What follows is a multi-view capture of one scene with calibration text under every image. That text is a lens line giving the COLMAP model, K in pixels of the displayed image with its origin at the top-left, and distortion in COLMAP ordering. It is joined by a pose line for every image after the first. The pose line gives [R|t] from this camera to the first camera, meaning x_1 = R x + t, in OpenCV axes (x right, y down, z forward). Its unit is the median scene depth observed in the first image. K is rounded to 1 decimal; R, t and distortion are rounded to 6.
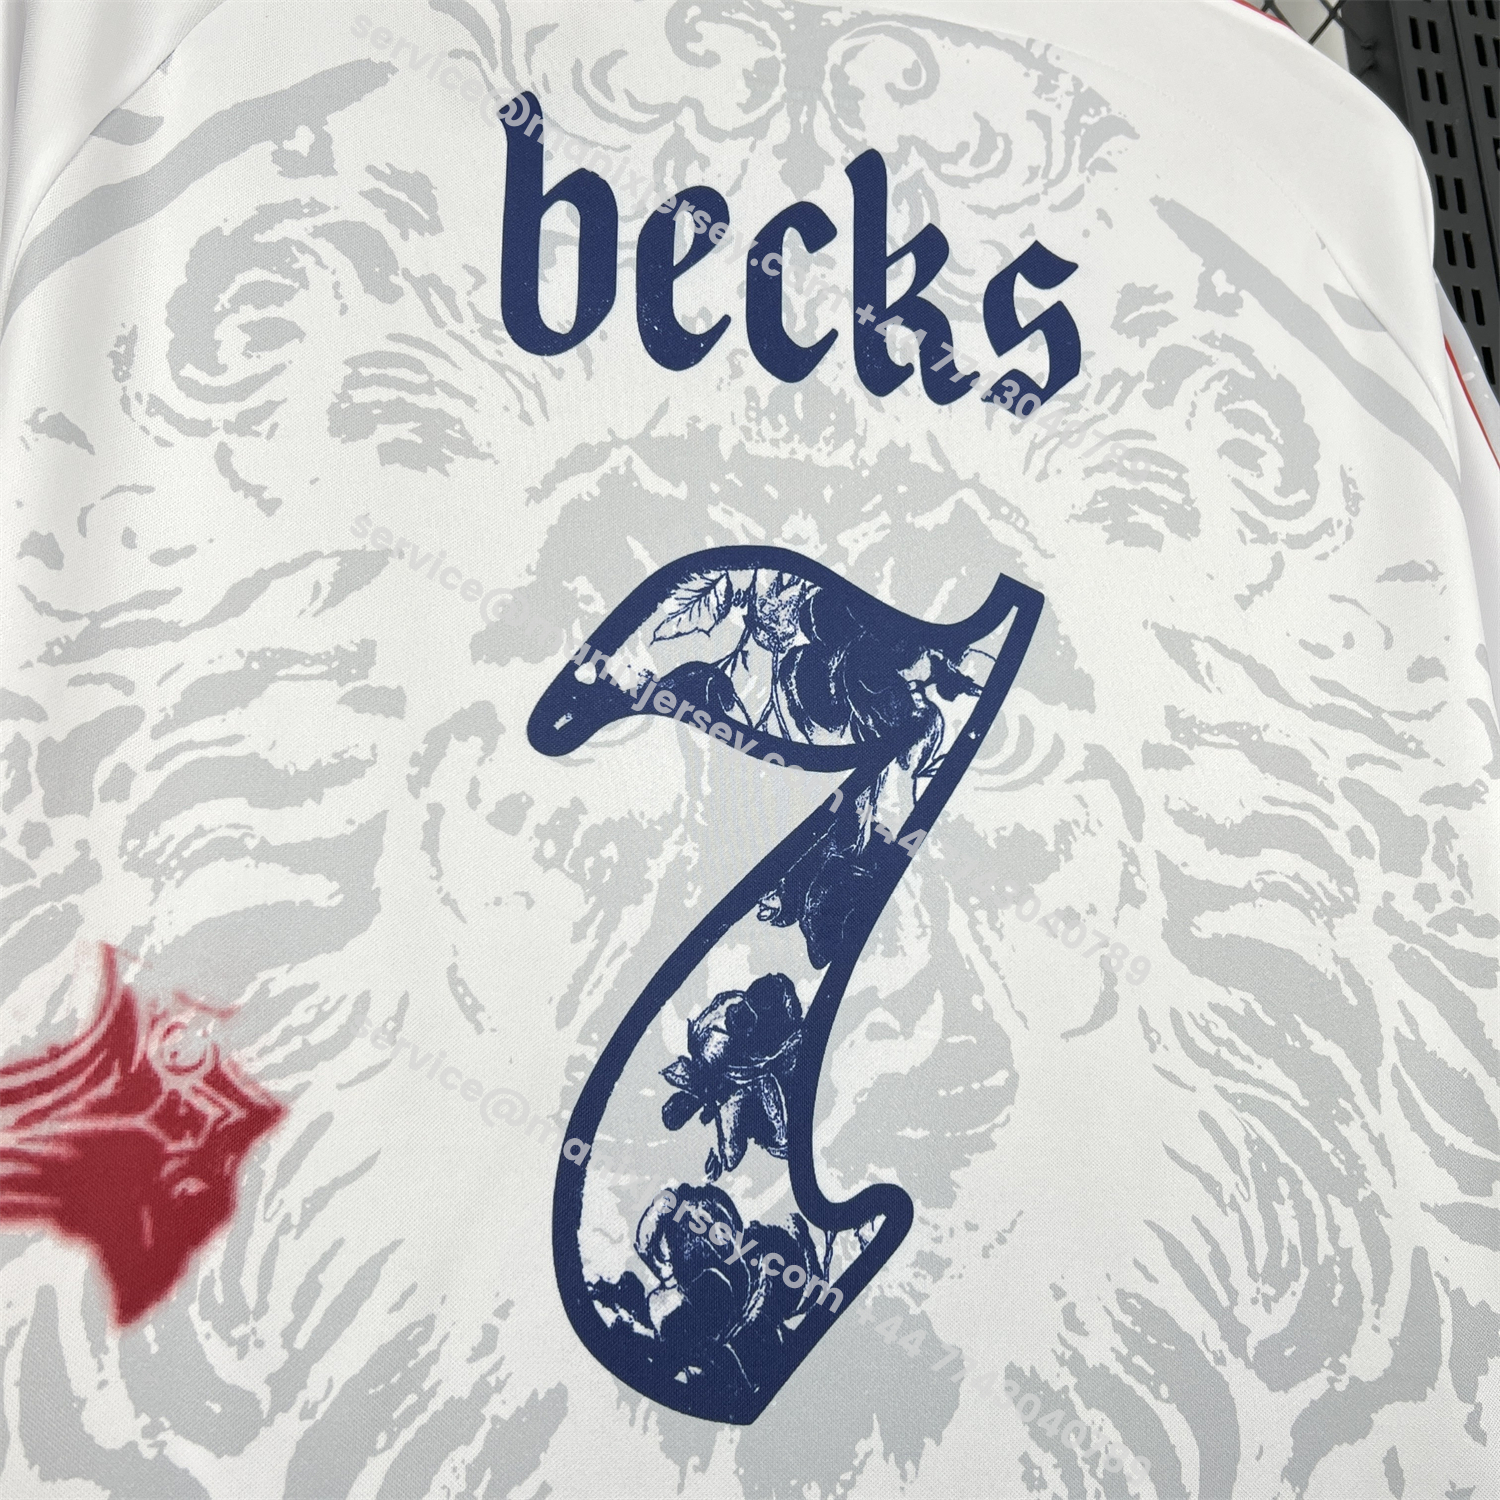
lens RADIAL K [[1571.8, 0, 749.3], [0, 1571.8, 708.3], [0, 0, 1]] dist [0.012855, -0.062090]
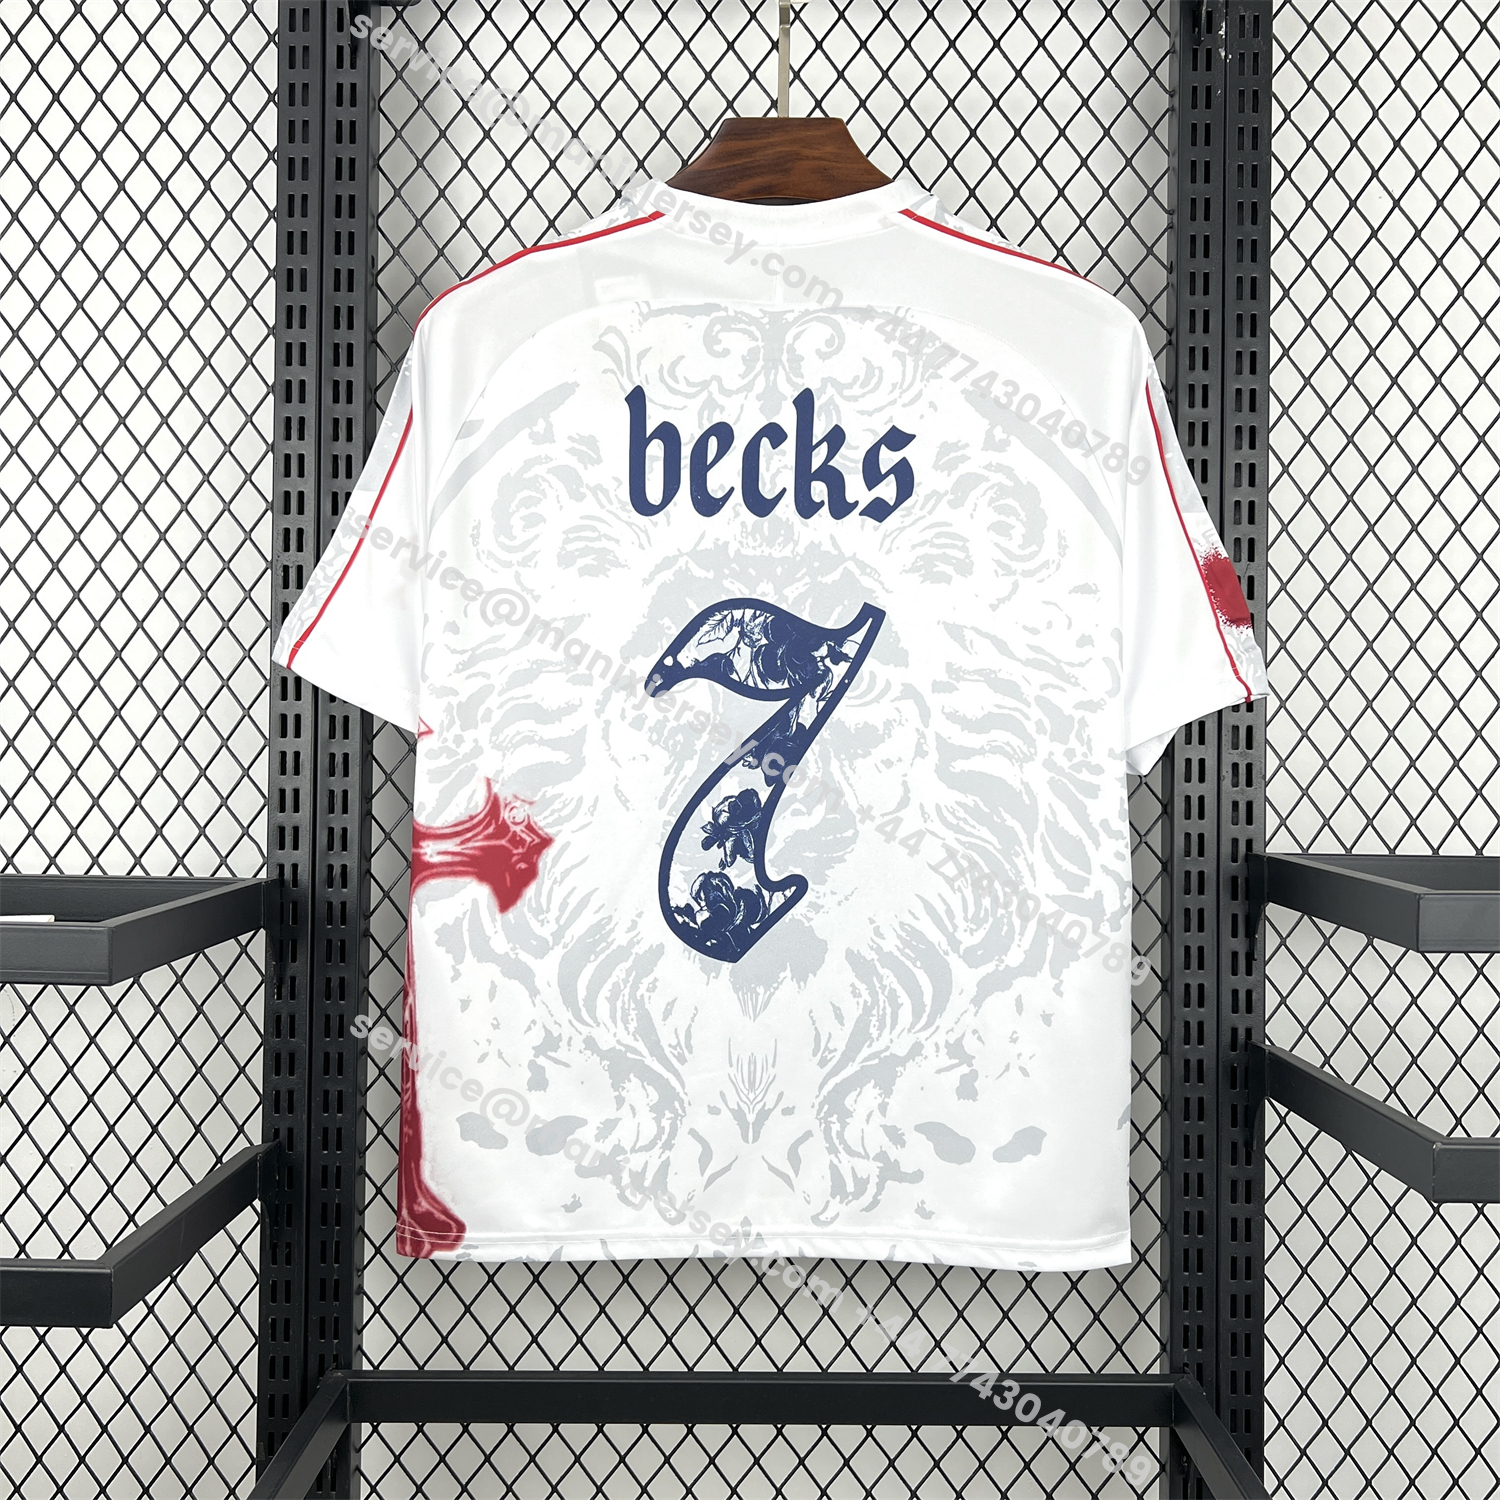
lens RADIAL K [[1571.8, 0, 749.3], [0, 1571.8, 708.3], [0, 0, 1]] dist [0.012855, -0.062090]
pose [[0.952379, 0.021803, -0.304135, 0.700130], [0.054888, 0.968888, 0.241336, -0.495728], [0.299935, -0.246537, 0.921552, -1.101620]]
